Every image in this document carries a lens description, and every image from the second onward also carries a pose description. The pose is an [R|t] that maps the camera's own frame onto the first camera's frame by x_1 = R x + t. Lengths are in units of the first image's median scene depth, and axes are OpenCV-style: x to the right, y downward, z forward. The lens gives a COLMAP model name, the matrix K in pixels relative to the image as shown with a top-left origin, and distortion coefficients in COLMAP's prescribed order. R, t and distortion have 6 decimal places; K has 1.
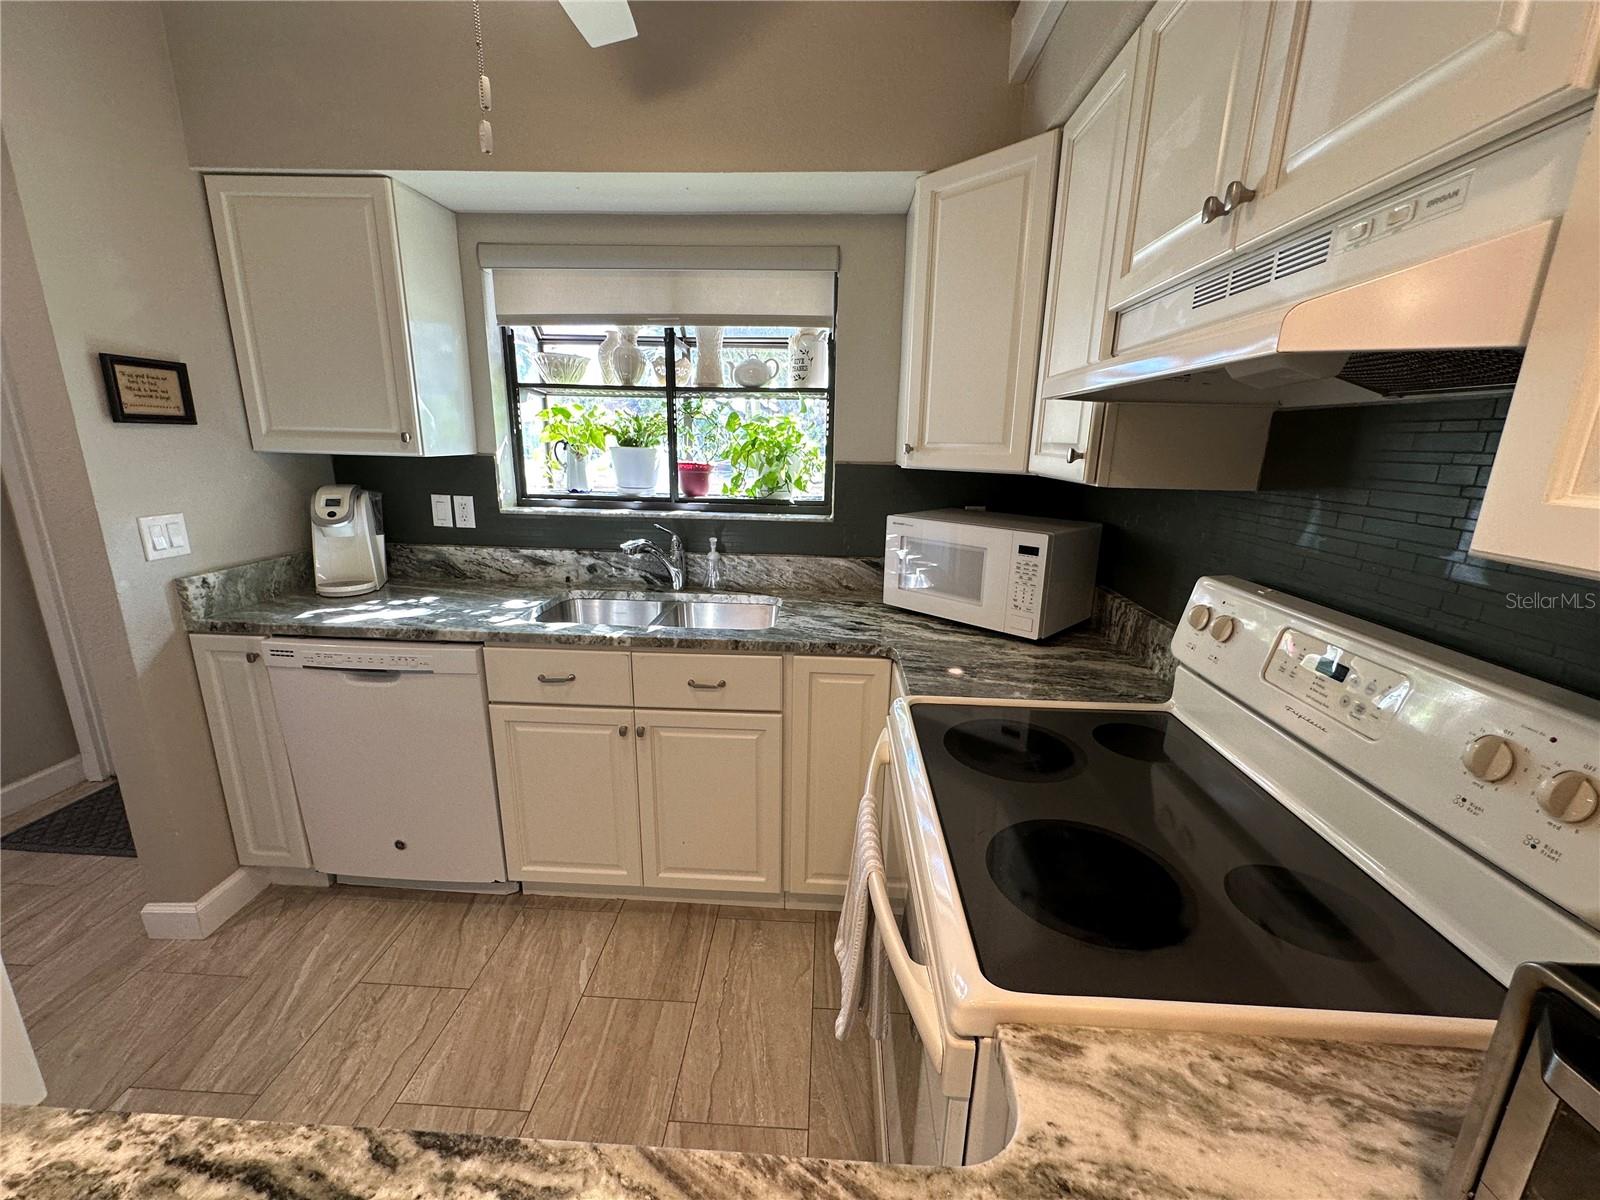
lens RADIAL K [[642.0, 0, 800.0], [0, 642.0, 600.0], [0, 0, 1]] dist [-0.000692, 0.000028]
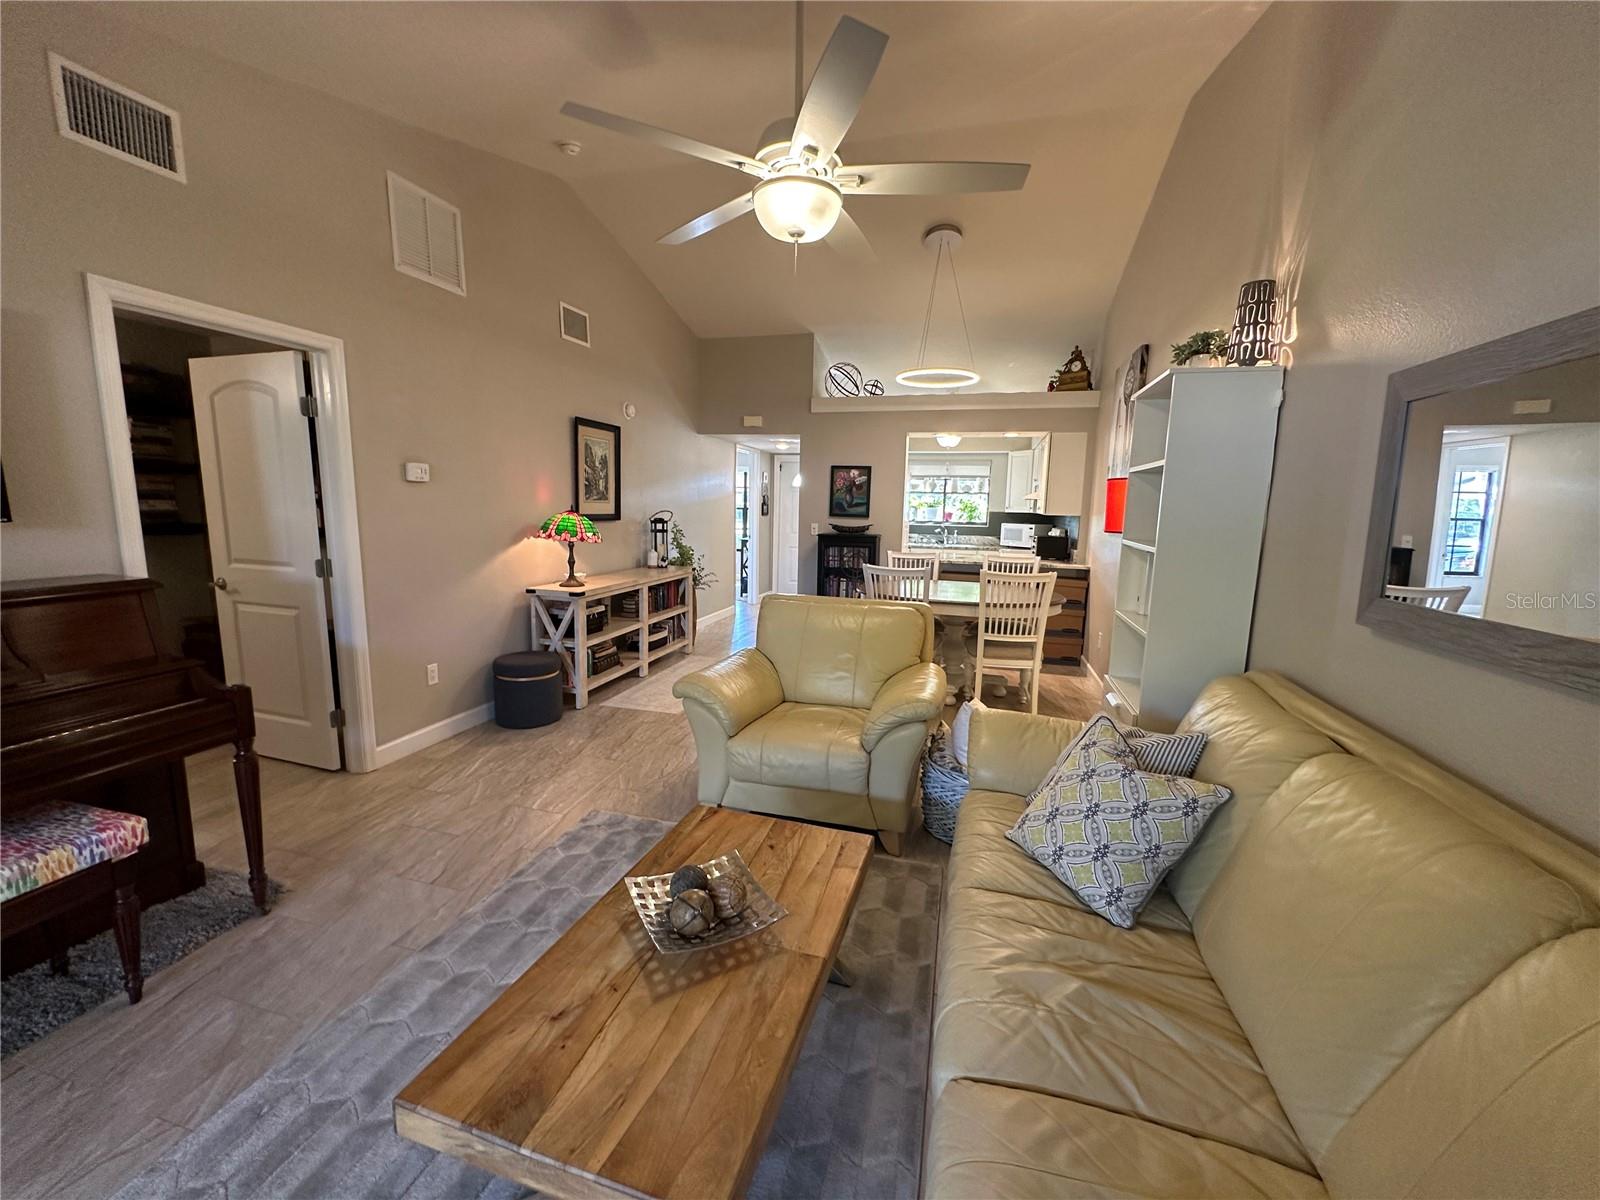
lens RADIAL K [[642.0, 0, 800.0], [0, 642.0, 600.0], [0, 0, 1]] dist [-0.000692, 0.000028]
pose [[0.973132, 0.033718, -0.227767, -0.147558], [-0.057902, 0.993266, -0.100345, 0.729776], [0.222850, 0.110838, 0.968531, -2.792675]]
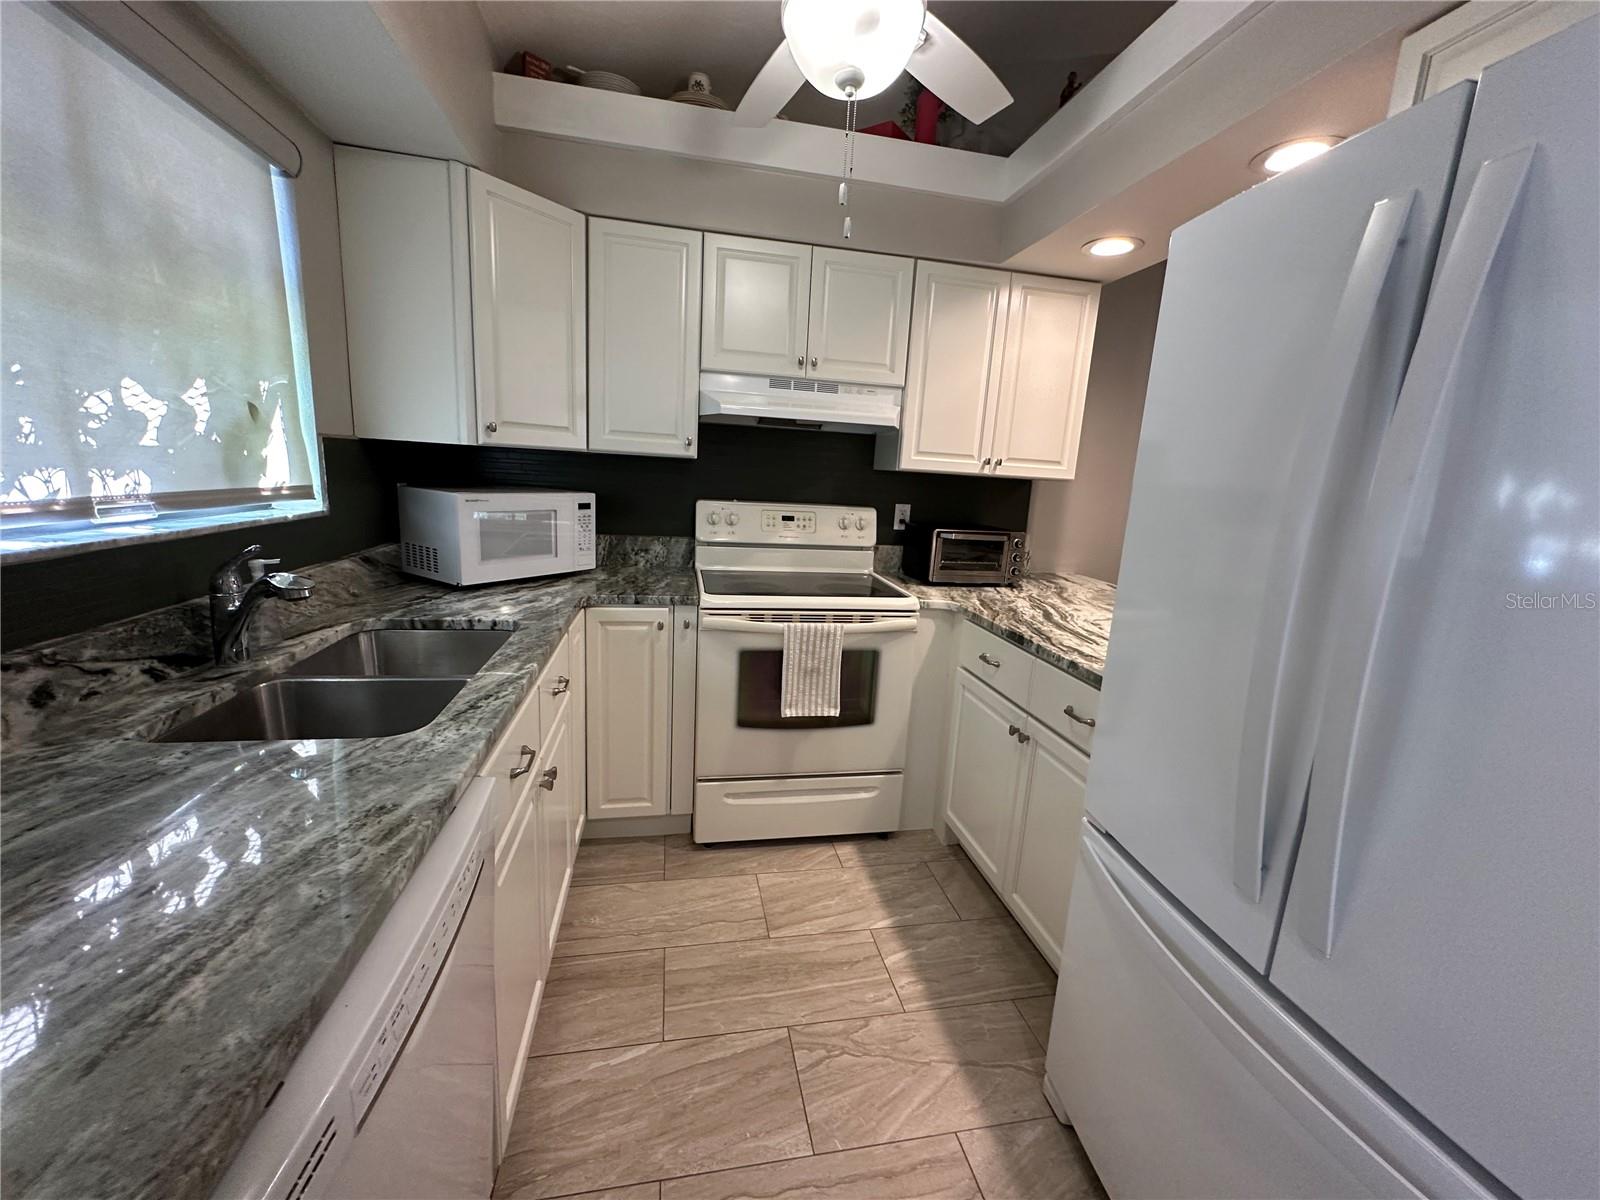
lens RADIAL K [[642.0, 0, 800.0], [0, 642.0, 600.0], [0, 0, 1]] dist [-0.000692, 0.000028]
pose [[-0.240145, -0.226127, 0.944032, -0.814355], [0.184092, 0.944234, 0.273005, -0.128474], [-0.953121, 0.239350, -0.185125, 0.607534]]
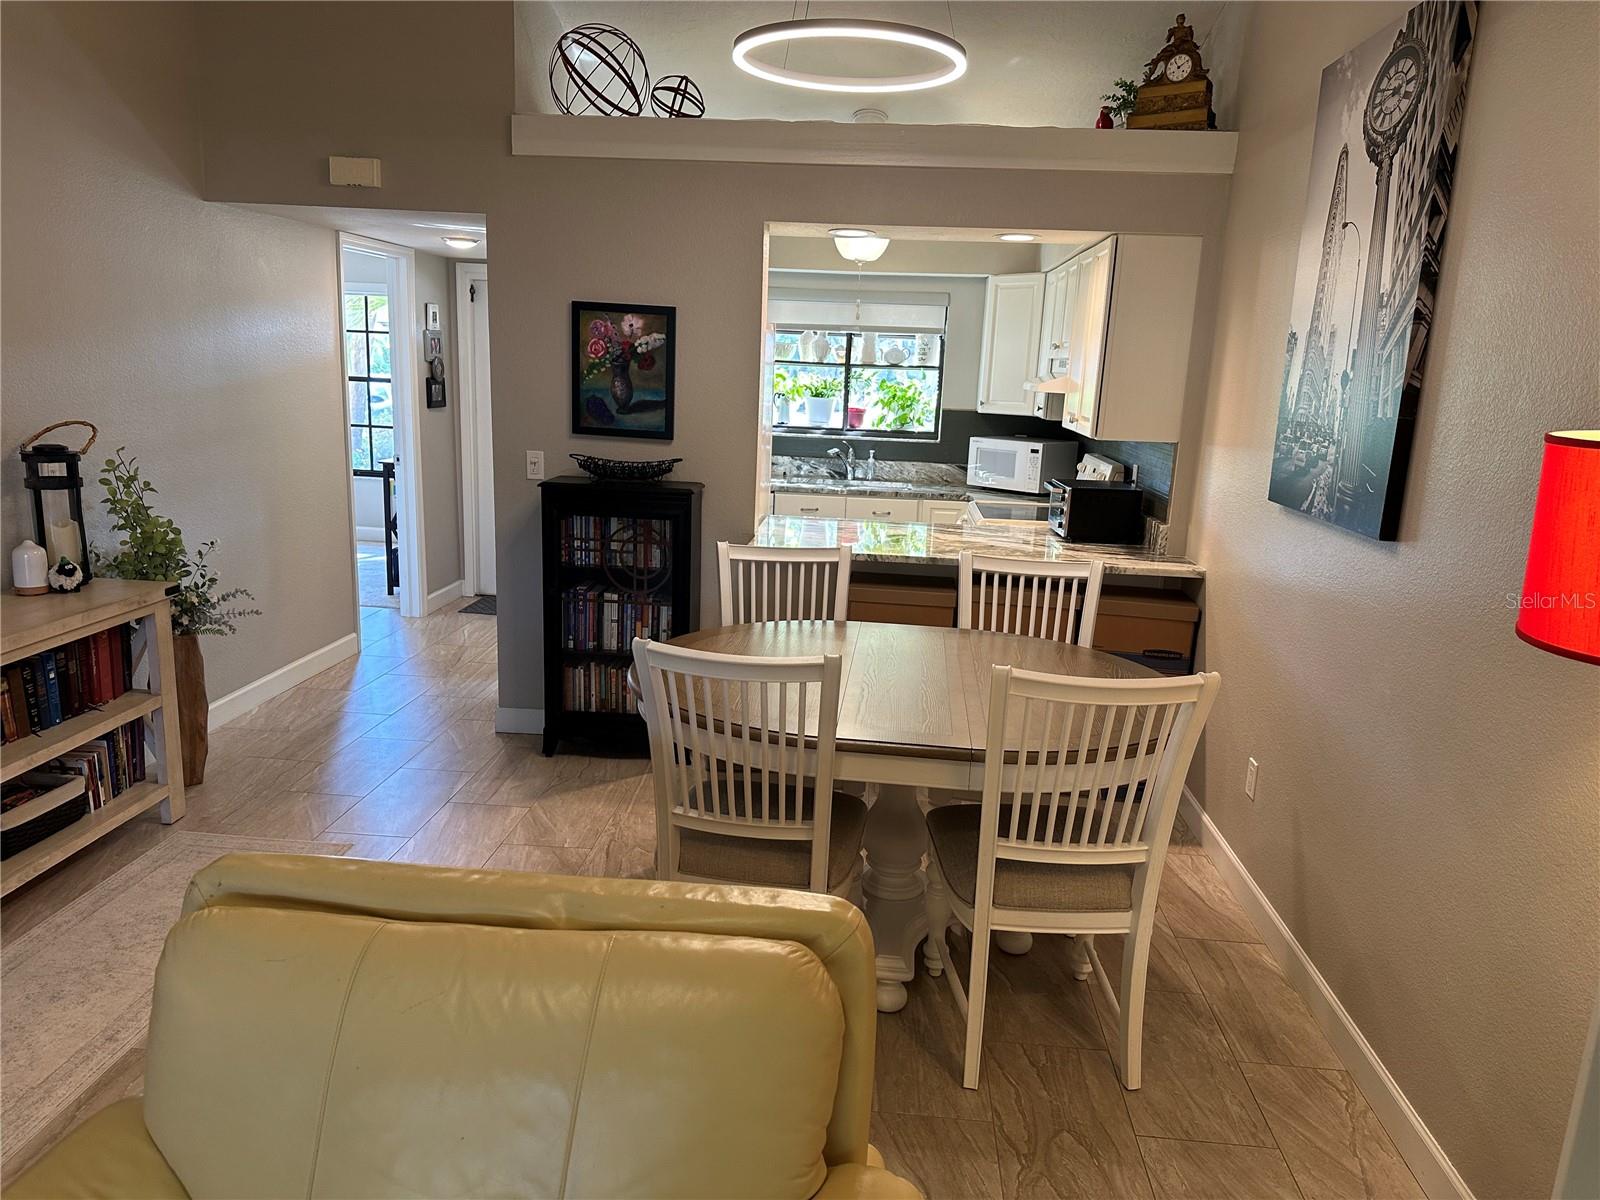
lens RADIAL K [[1080.9, 0, 800.0], [0, 1080.9, 600.0], [0, 0, 1]] dist [0.136137, -0.220465]
pose [[0.999081, 0.027689, -0.032725, -0.215377], [-0.028761, 0.999050, -0.032754, 0.404179], [0.031787, 0.033665, 0.998928, -1.911465]]
